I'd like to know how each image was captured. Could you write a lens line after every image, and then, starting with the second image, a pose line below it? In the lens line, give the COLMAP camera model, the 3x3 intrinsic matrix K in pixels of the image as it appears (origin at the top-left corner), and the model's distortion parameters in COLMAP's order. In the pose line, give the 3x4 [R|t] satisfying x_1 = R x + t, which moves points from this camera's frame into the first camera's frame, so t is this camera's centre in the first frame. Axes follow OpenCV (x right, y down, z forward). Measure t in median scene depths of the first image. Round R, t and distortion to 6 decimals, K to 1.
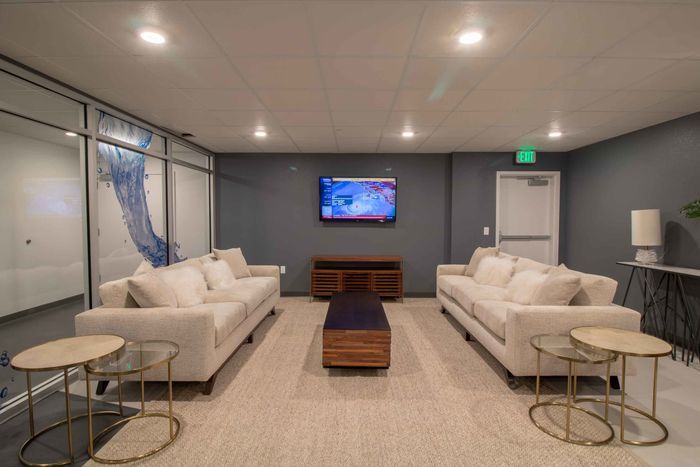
lens RADIAL K [[363.6, 0, 350.0], [0, 363.6, 233.5], [0, 0, 1]] dist [-0.003092, -0.001297]
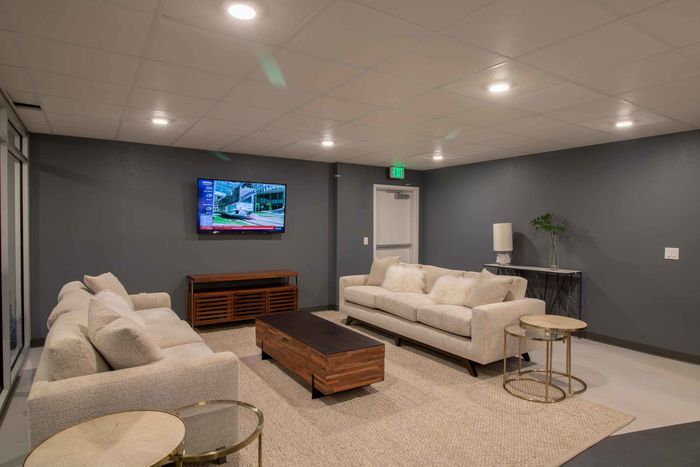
lens RADIAL K [[409.2, 0, 350.0], [0, 409.2, 233.5], [0, 0, 1]] dist [-0.001935, 0.000351]
pose [[0.833810, -0.011006, 0.551941, -0.318345], [0.021401, 0.999694, -0.012396, -0.015360], [-0.551636, 0.022148, 0.833791, 0.054372]]
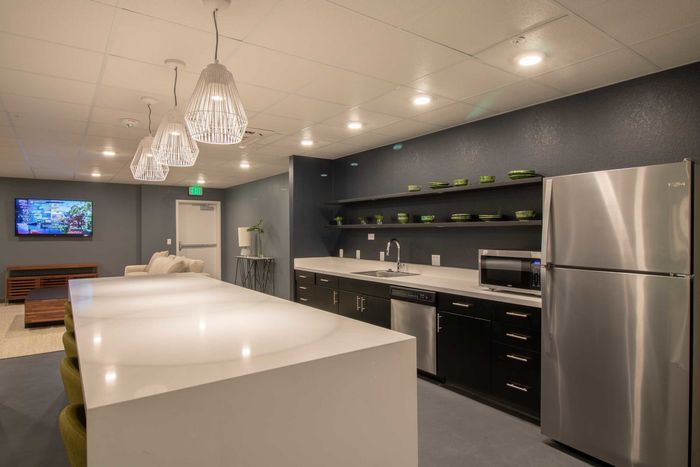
lens RADIAL K [[420.3, 0, 366.2], [0, 420.3, 233.7], [0, 0, 1]] dist [-0.001765, -0.001660]
pose [[0.803813, -0.010136, 0.594796, 0.022731], [0.033480, 0.999041, -0.028221, 0.035003], [-0.593939, 0.042598, 0.803381, -0.785884]]
